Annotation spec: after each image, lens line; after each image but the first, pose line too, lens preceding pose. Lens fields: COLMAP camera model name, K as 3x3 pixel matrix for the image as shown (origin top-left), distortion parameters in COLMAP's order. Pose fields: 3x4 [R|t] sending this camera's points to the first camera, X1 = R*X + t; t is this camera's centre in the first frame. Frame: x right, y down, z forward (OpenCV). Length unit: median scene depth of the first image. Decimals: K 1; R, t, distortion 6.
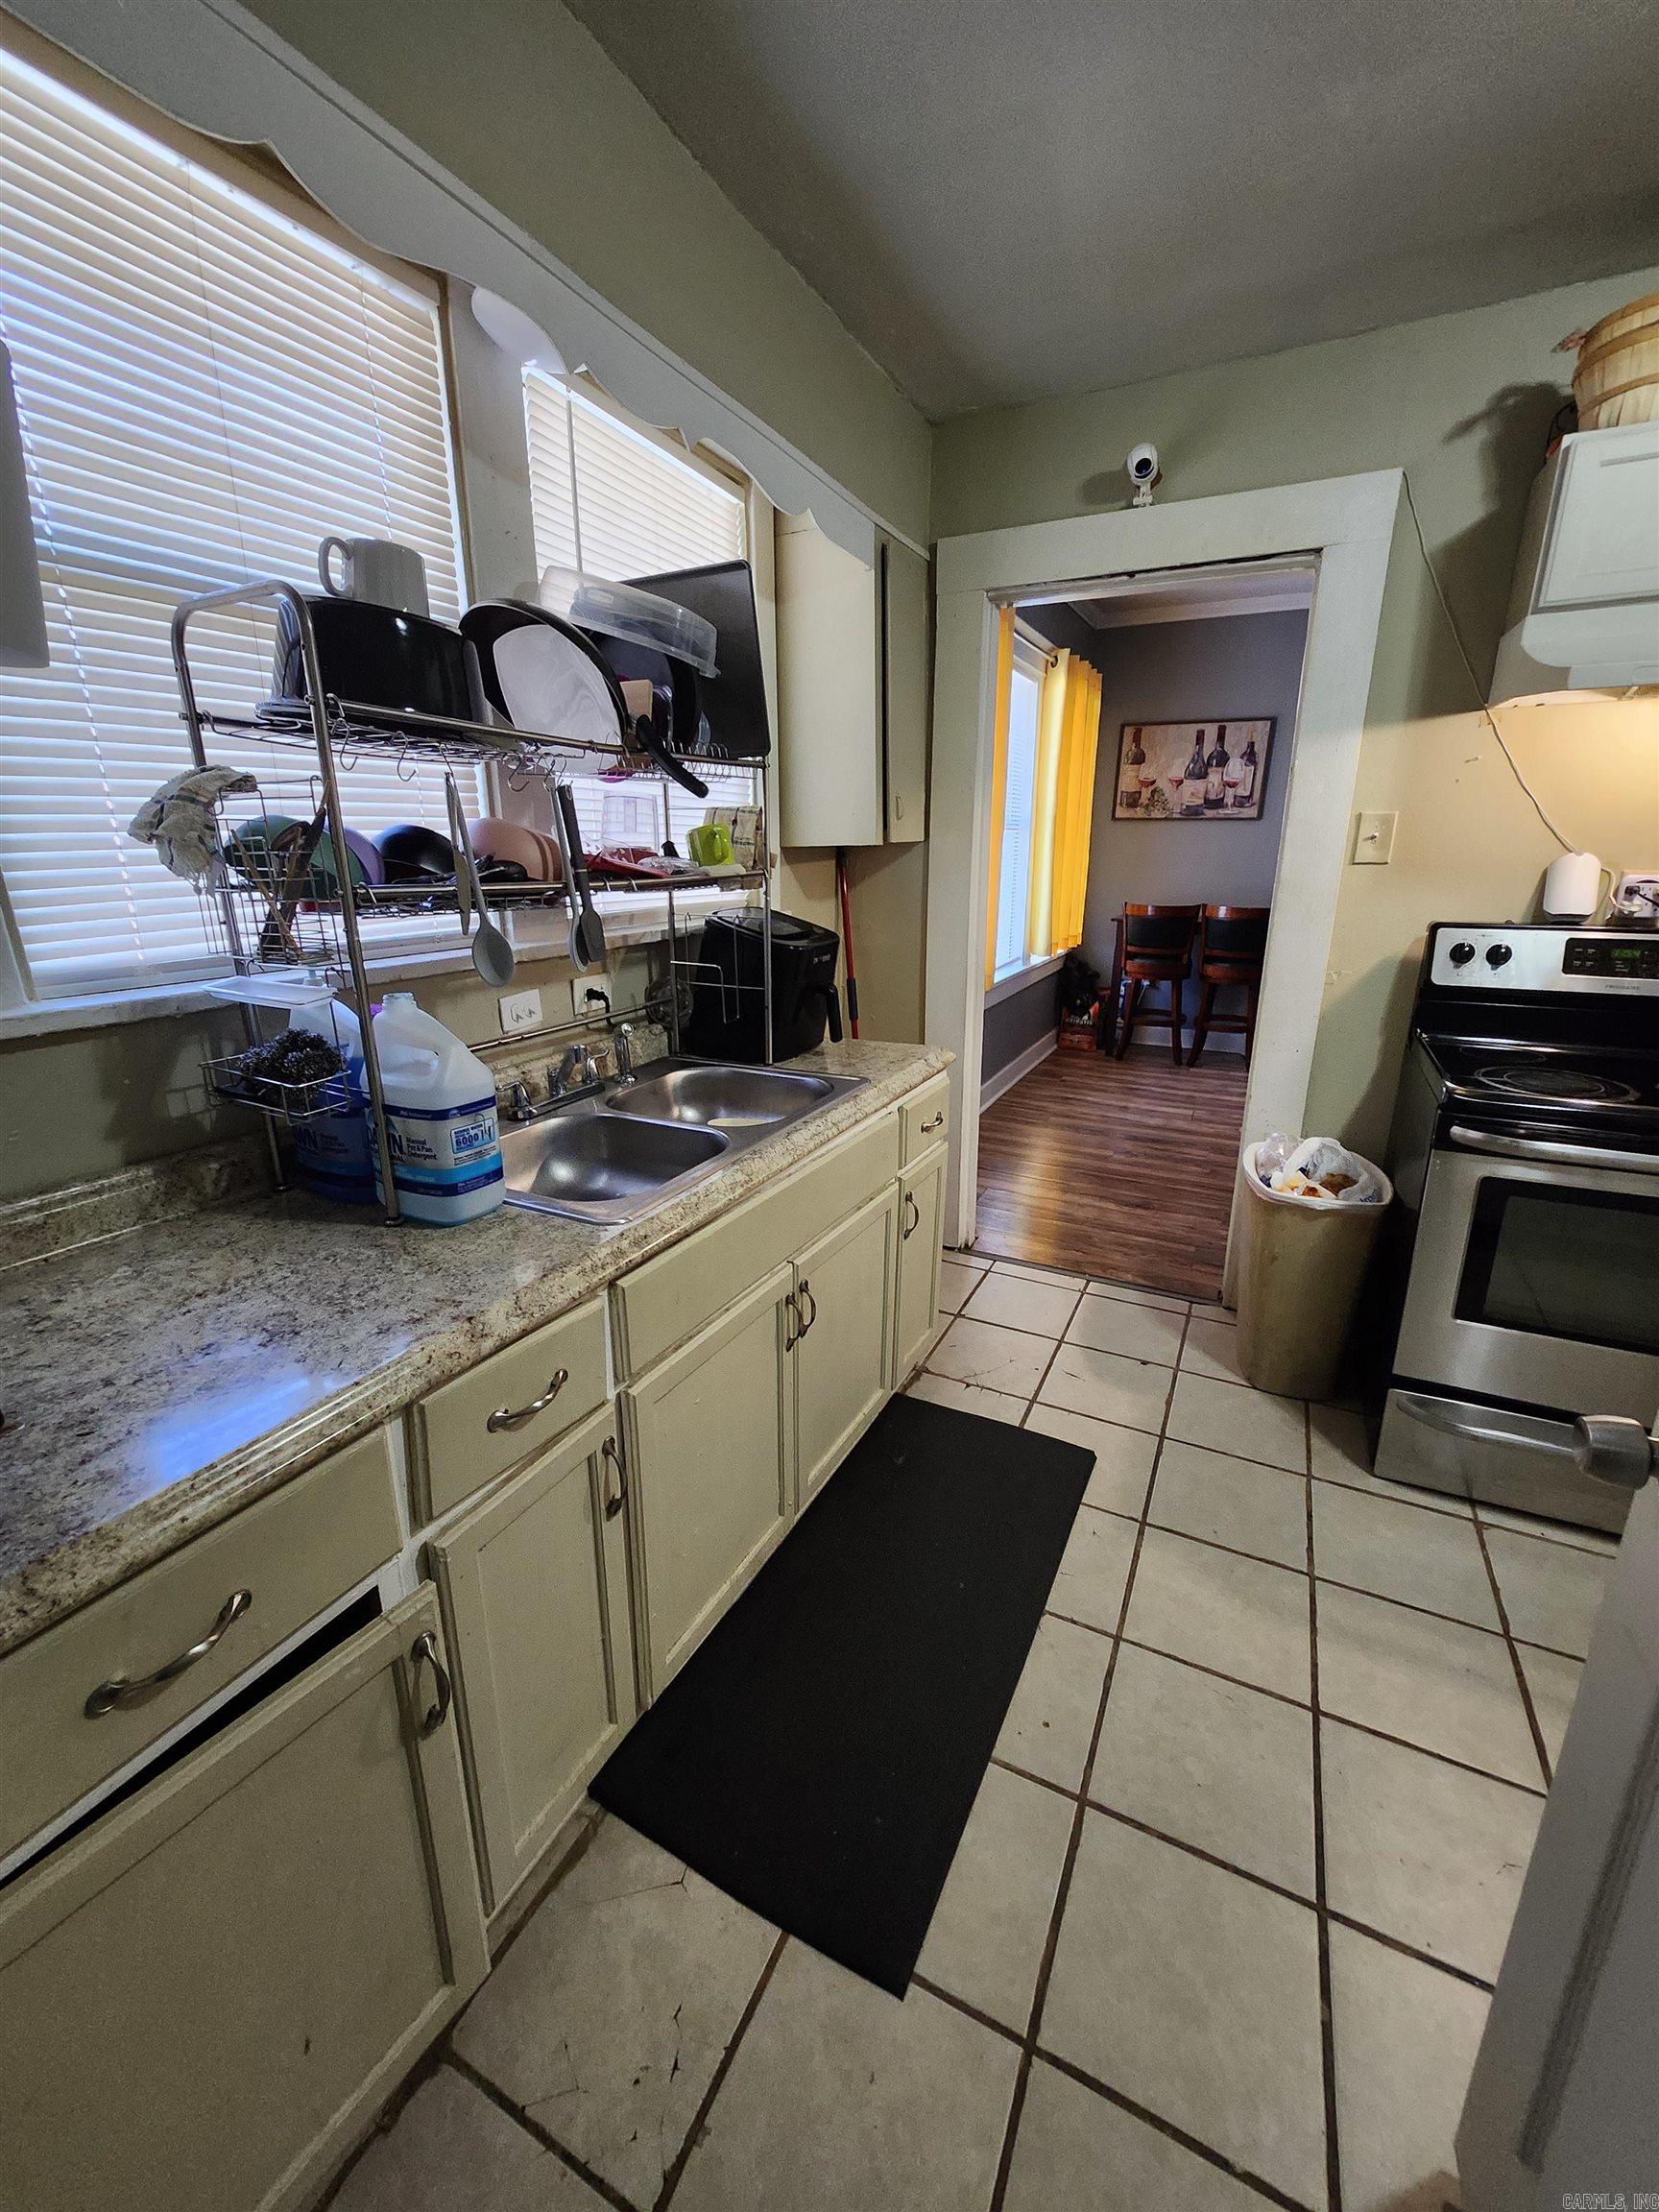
lens RADIAL K [[876.5, 0, 828.6], [0, 876.5, 1094.5], [0, 0, 1]] dist [-0.001233, -0.000140]
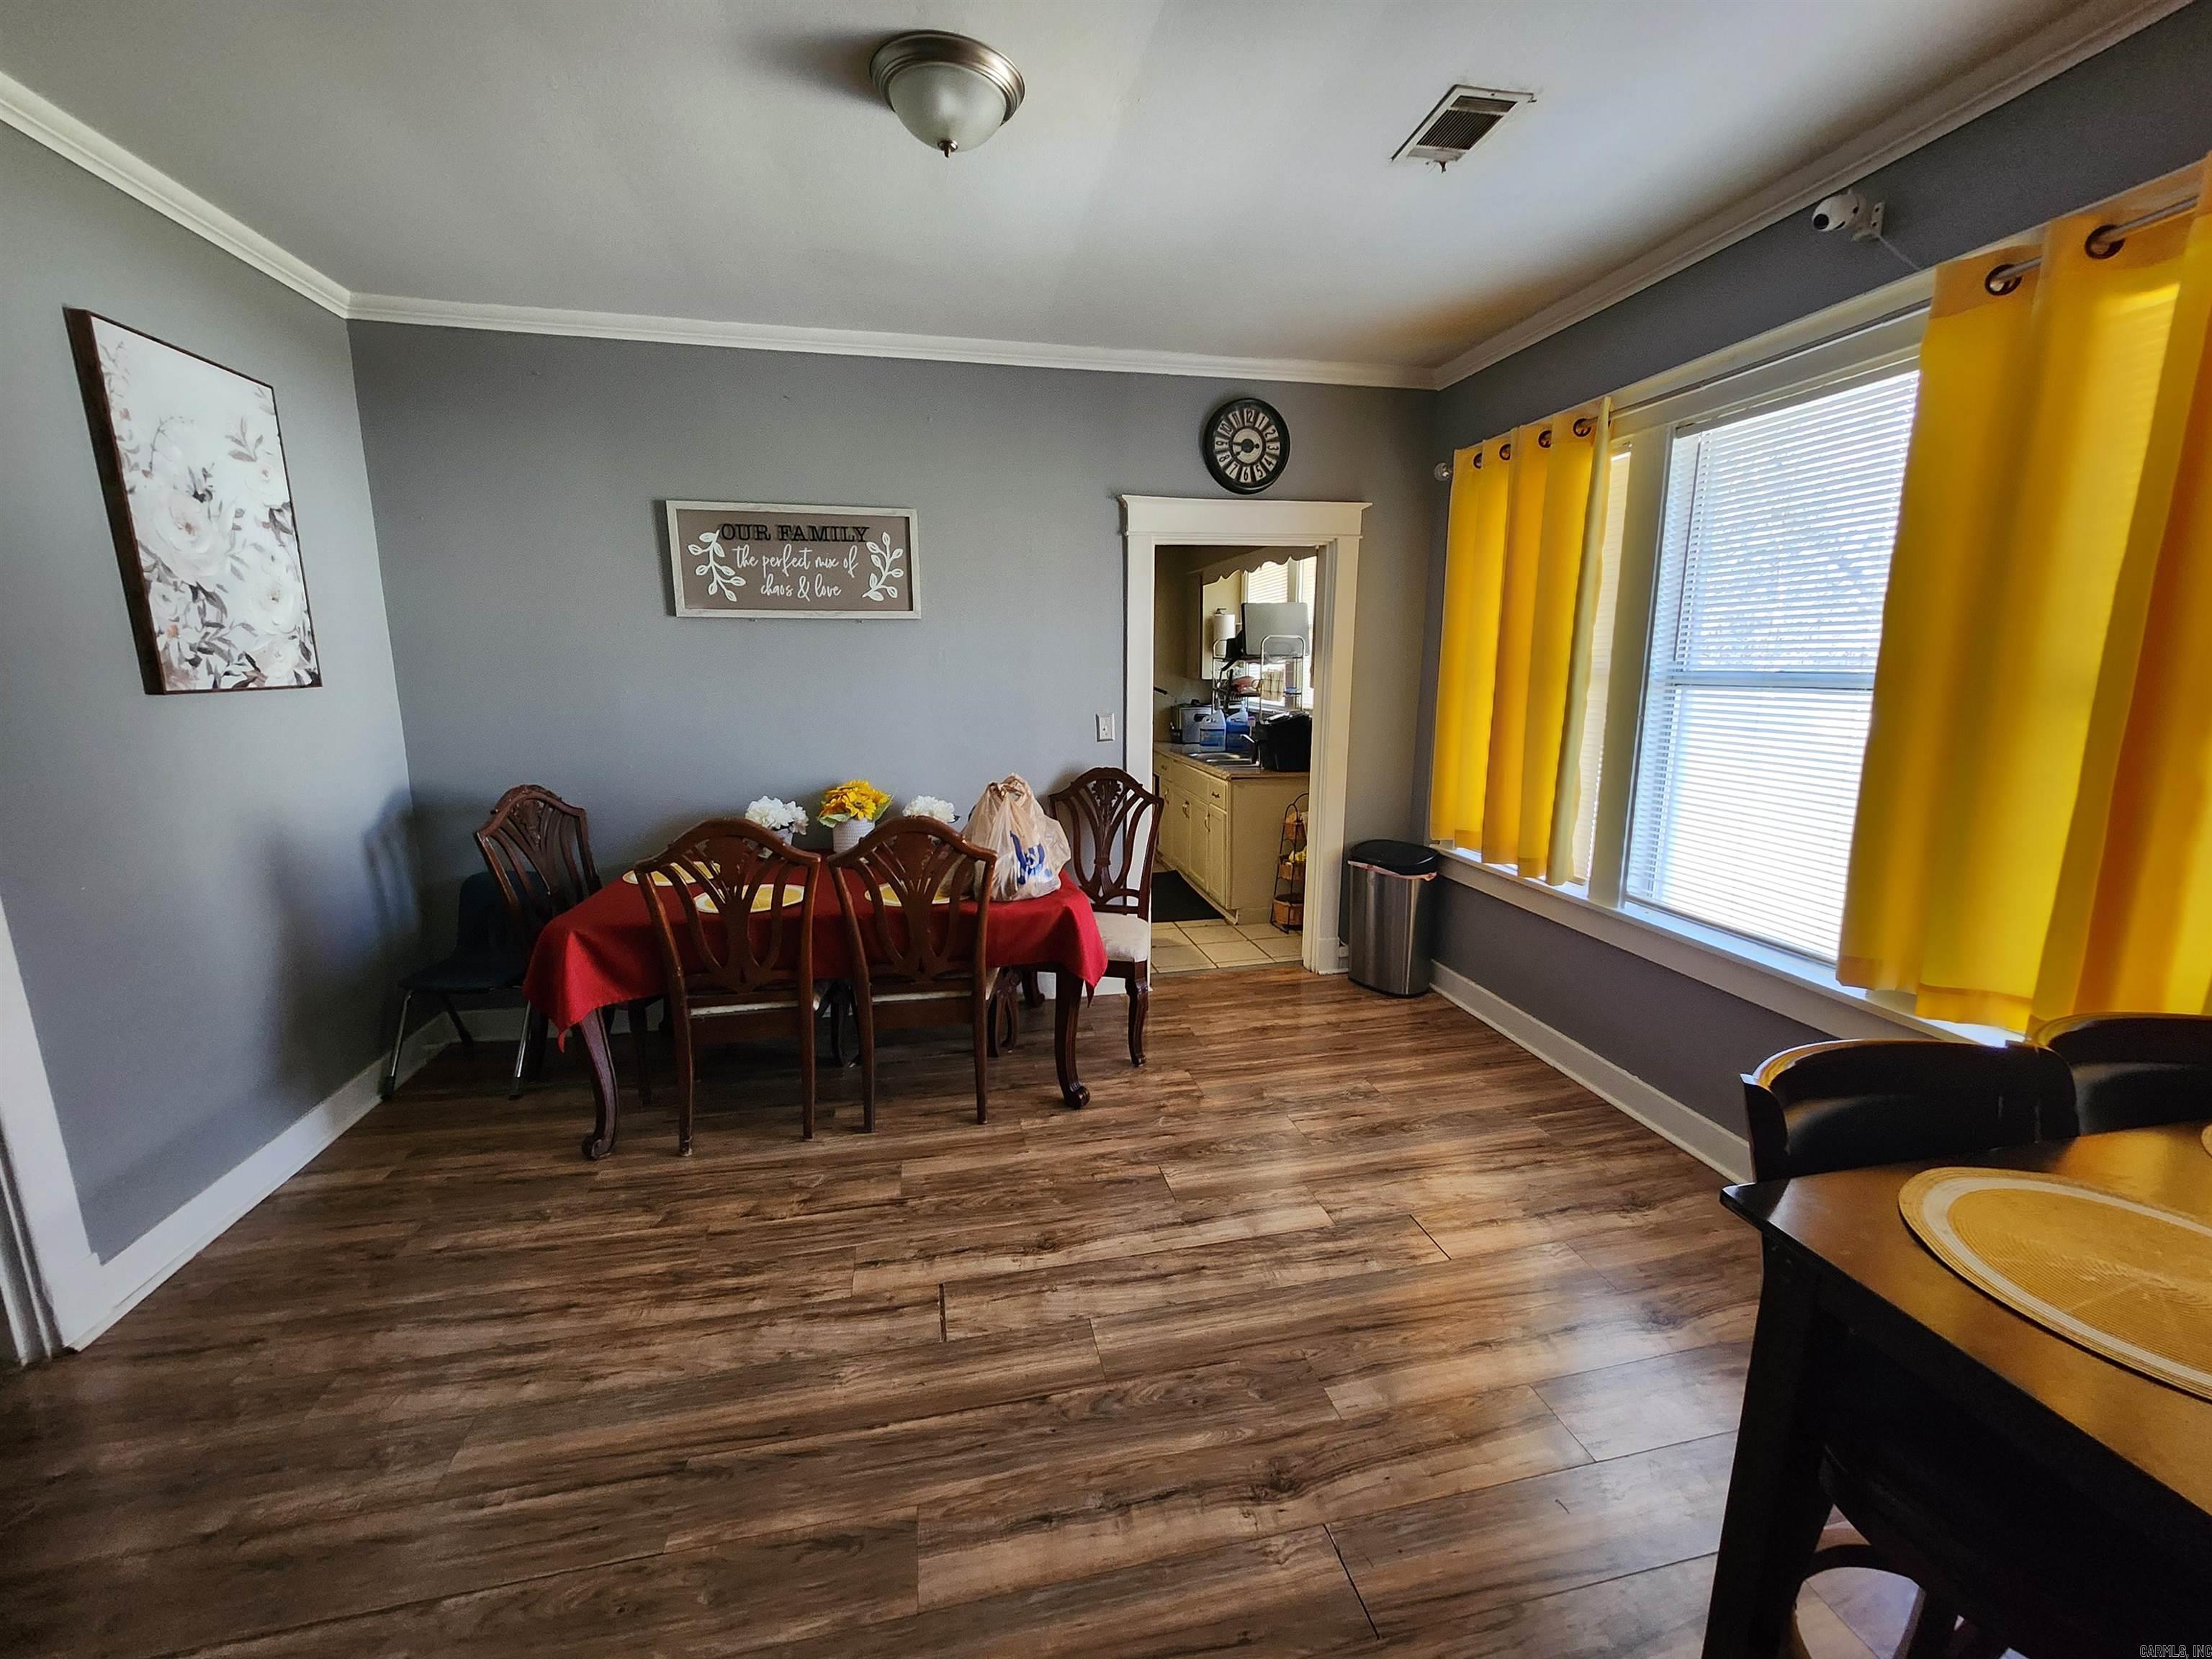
lens RADIAL K [[876.5, 0, 1100.8], [0, 876.5, 834.7], [0, 0, 1]] dist [-0.001233, -0.000140]
pose [[-0.789499, 0.119382, -0.602029, 0.894206], [-0.158146, 0.908208, 0.387489, -0.376543], [0.593027, 0.401131, -0.698150, 1.211225]]
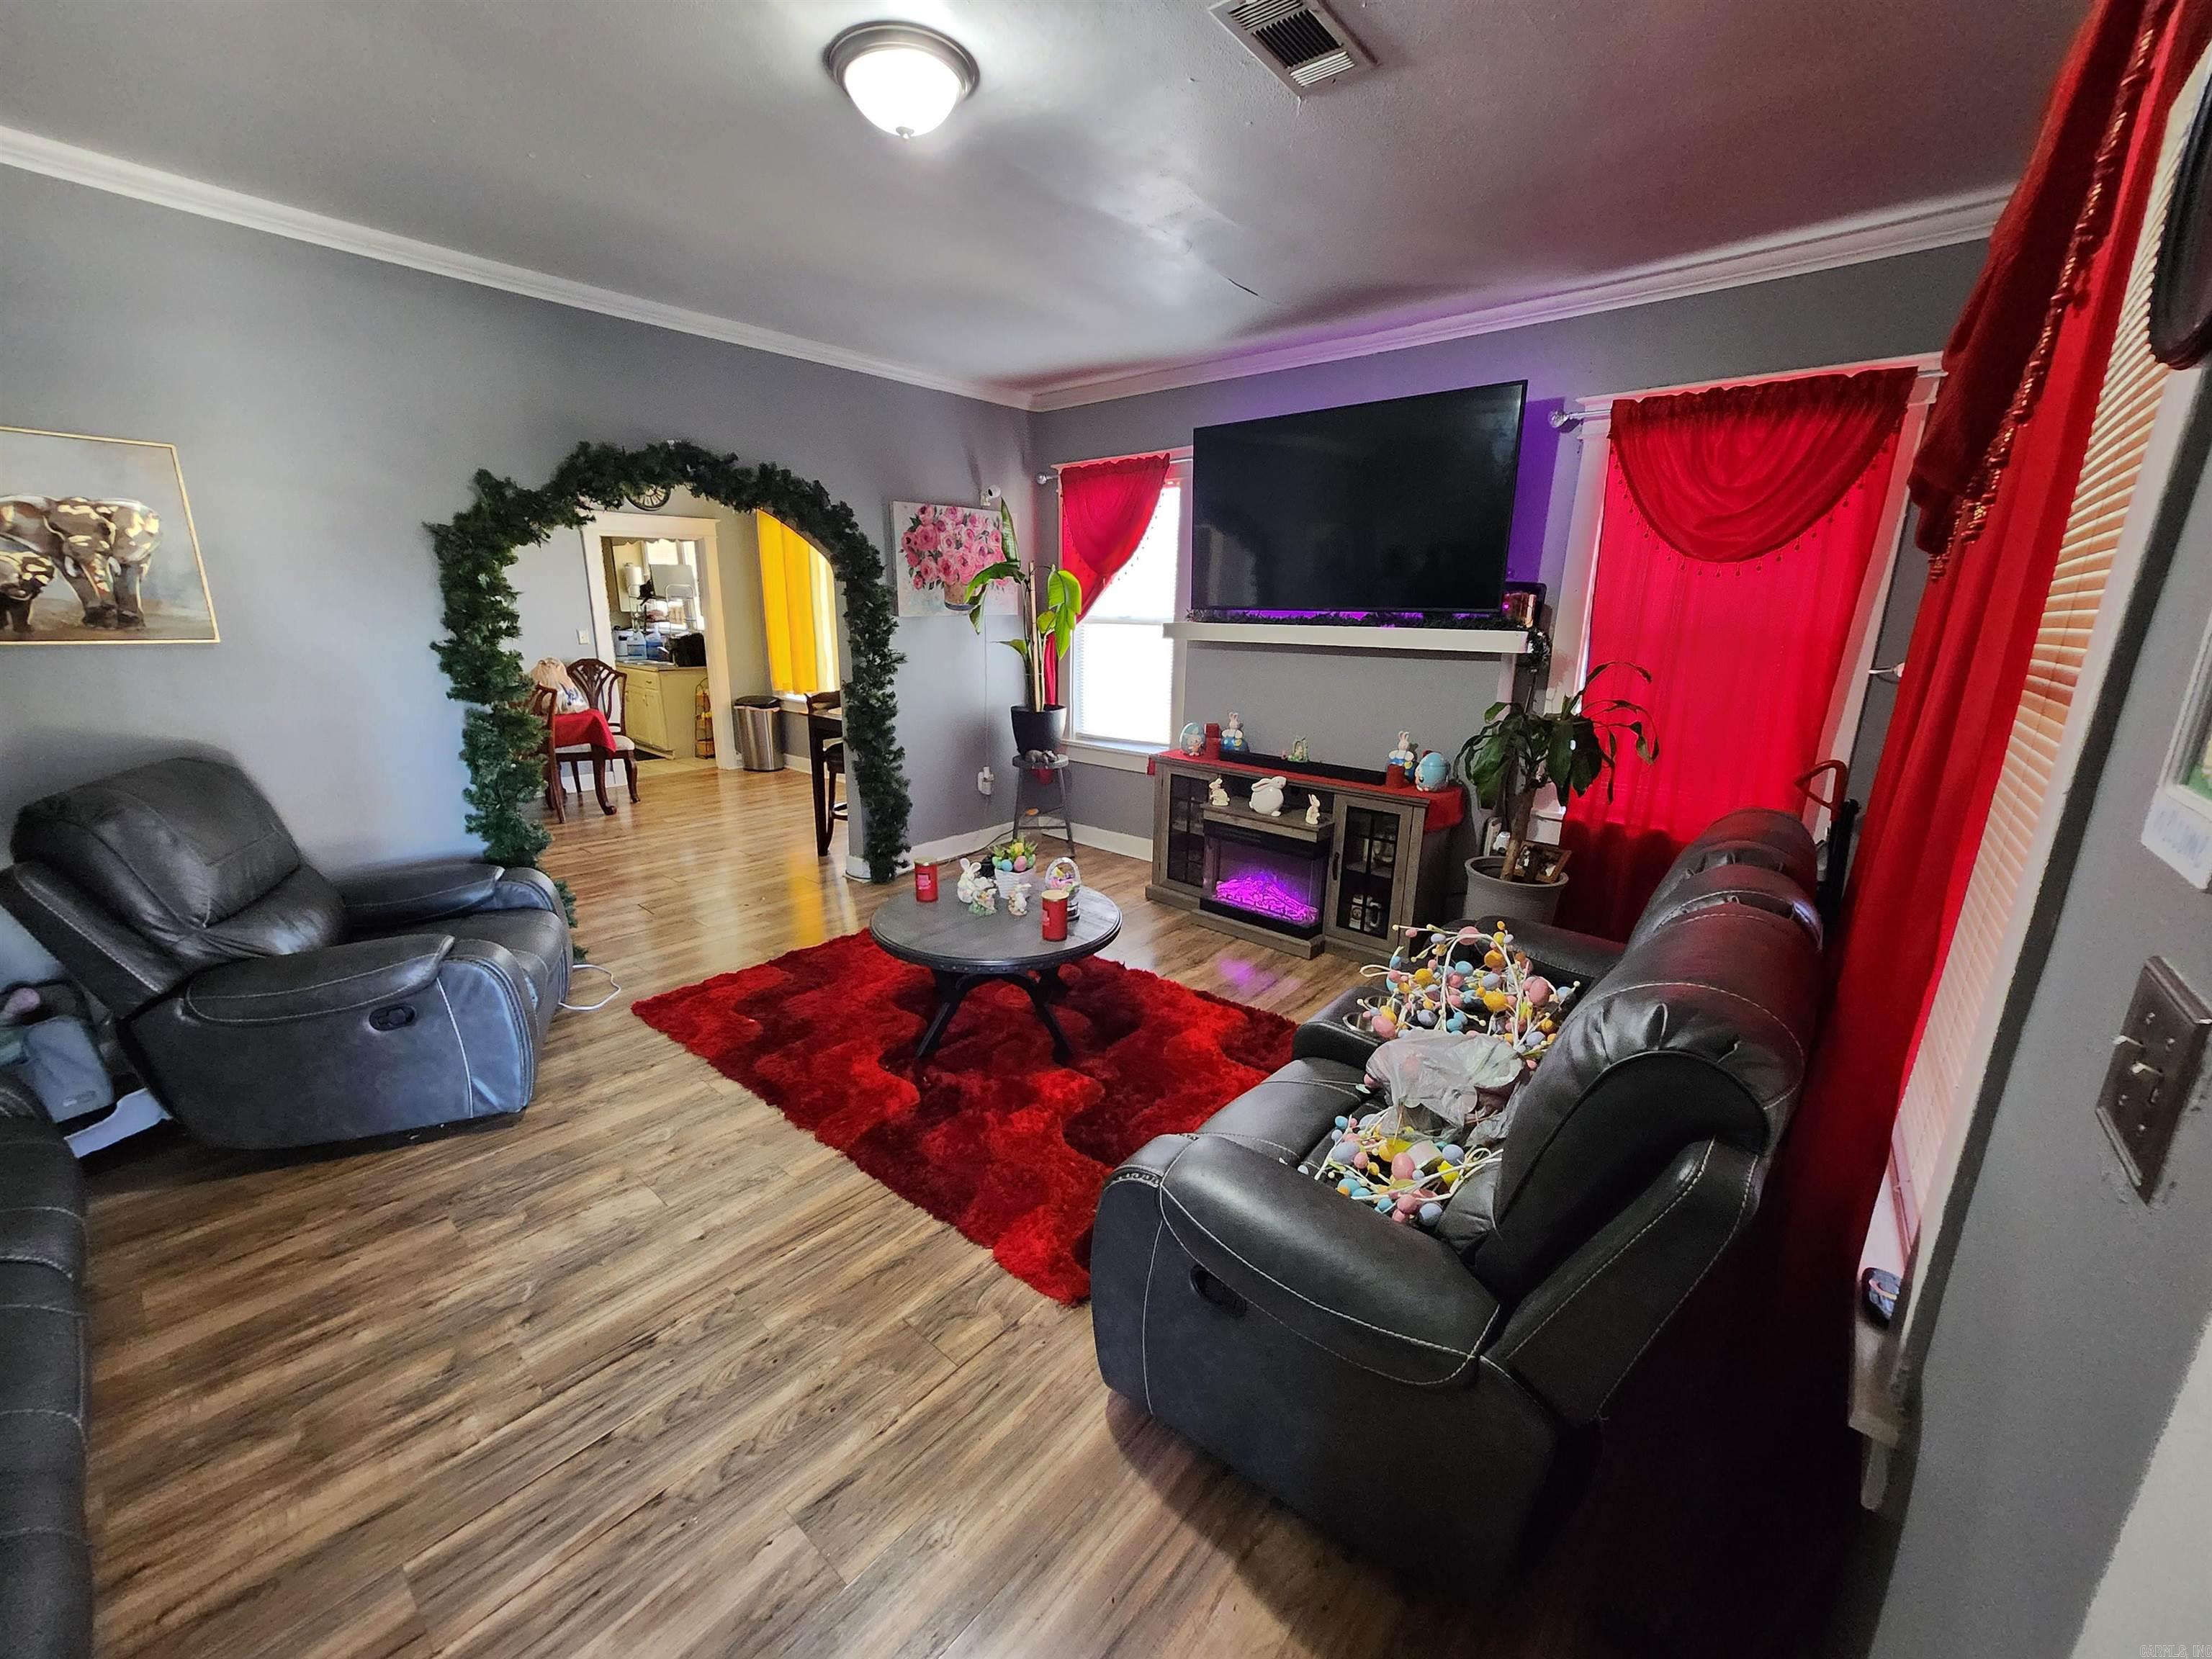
lens RADIAL K [[876.5, 0, 1112.7], [0, 876.5, 840.6], [0, 0, 1]] dist [-0.001233, -0.000140]
pose [[-0.251728, 0.246920, -0.935769, 1.720250], [-0.273307, 0.909412, 0.313487, -0.568542], [0.928405, 0.334665, -0.161439, 1.858450]]
